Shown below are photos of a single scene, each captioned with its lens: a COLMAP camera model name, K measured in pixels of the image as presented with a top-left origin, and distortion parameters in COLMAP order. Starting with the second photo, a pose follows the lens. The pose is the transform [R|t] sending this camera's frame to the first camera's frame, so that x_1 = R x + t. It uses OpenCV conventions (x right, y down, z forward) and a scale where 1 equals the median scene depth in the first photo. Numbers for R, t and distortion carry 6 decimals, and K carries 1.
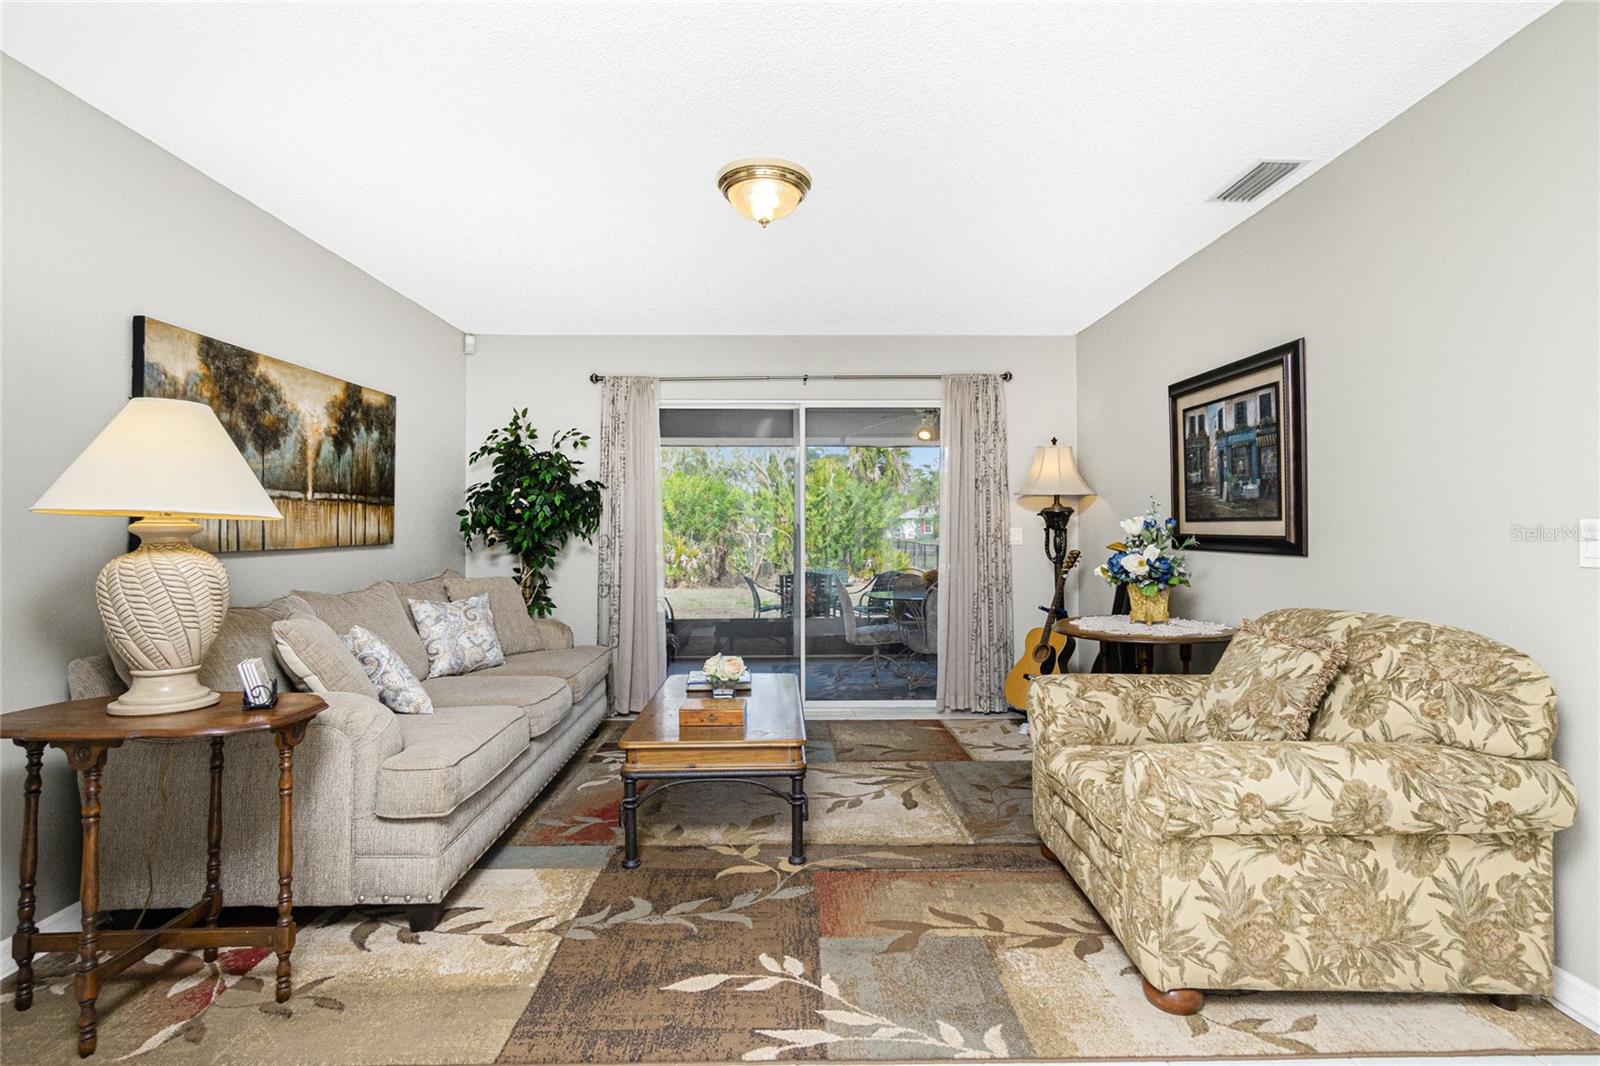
lens RADIAL K [[769.1, 0, 785.4], [0, 769.1, 520.0], [0, 0, 1]] dist [-0.004076, 0.001642]
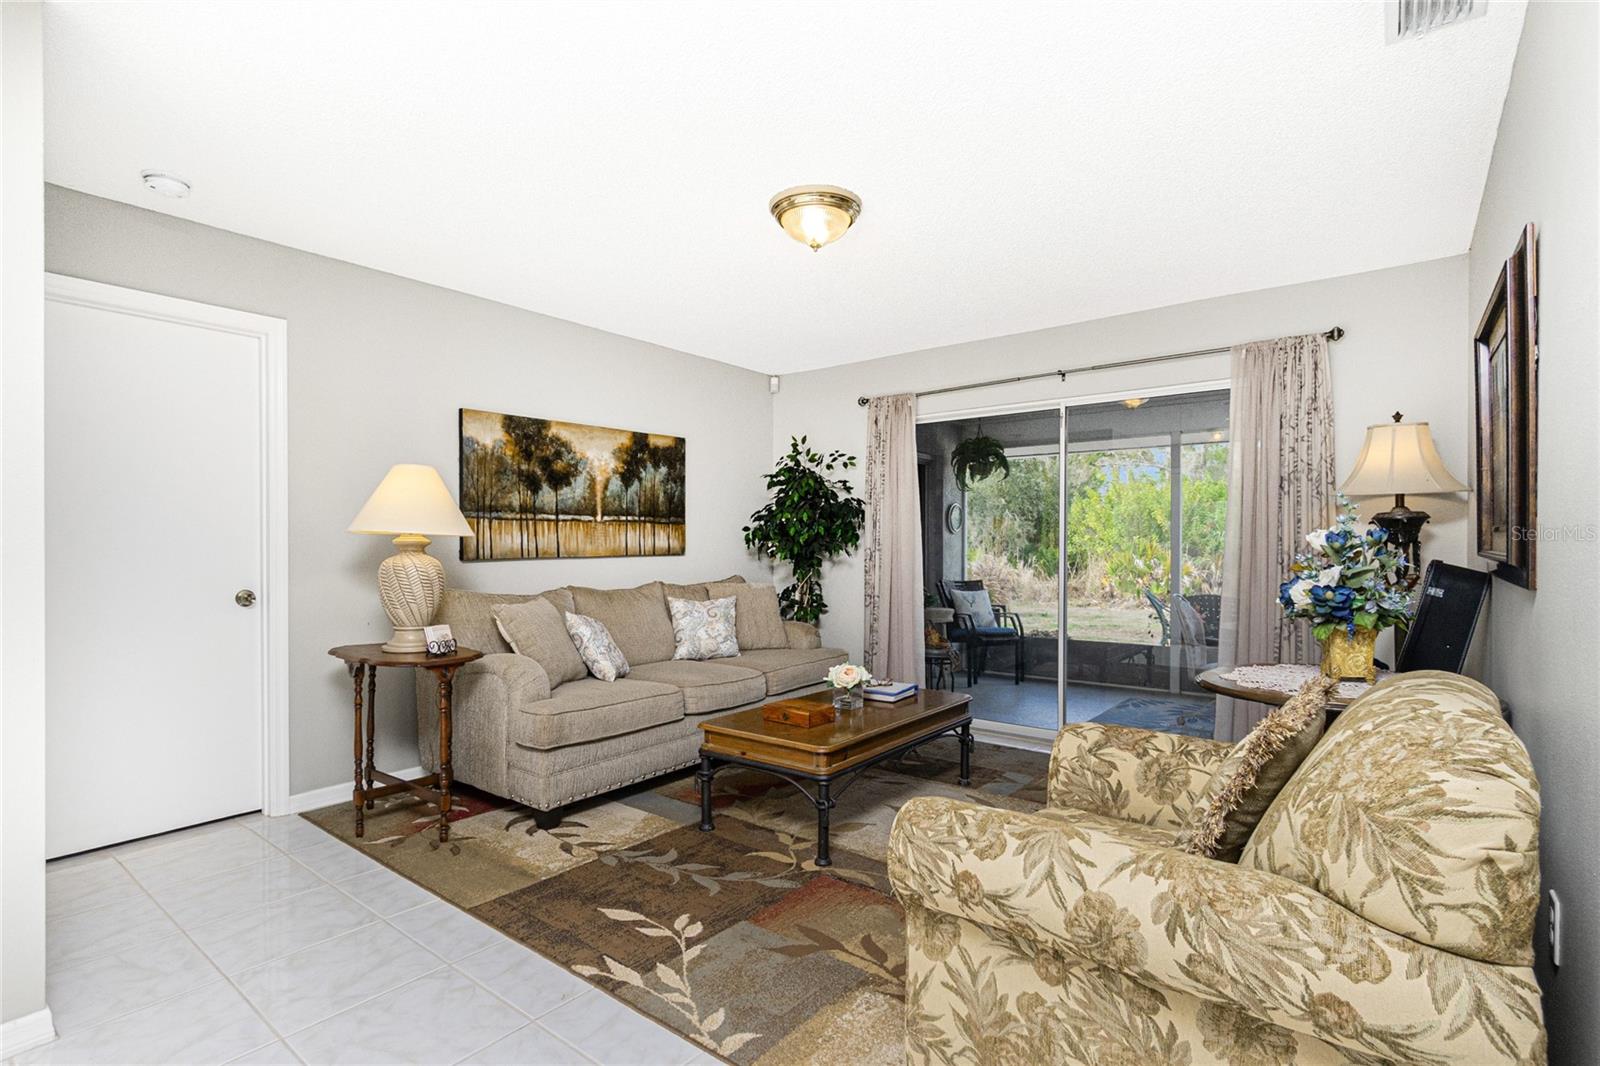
lens RADIAL K [[769.1, 0, 760.8], [0, 769.1, 551.9], [0, 0, 1]] dist [-0.004076, 0.001642]
pose [[0.766534, 0.008771, -0.642144, 0.642778], [0.007011, 0.999733, 0.022025, 0.000196], [0.642165, -0.021385, 0.766268, 0.167170]]
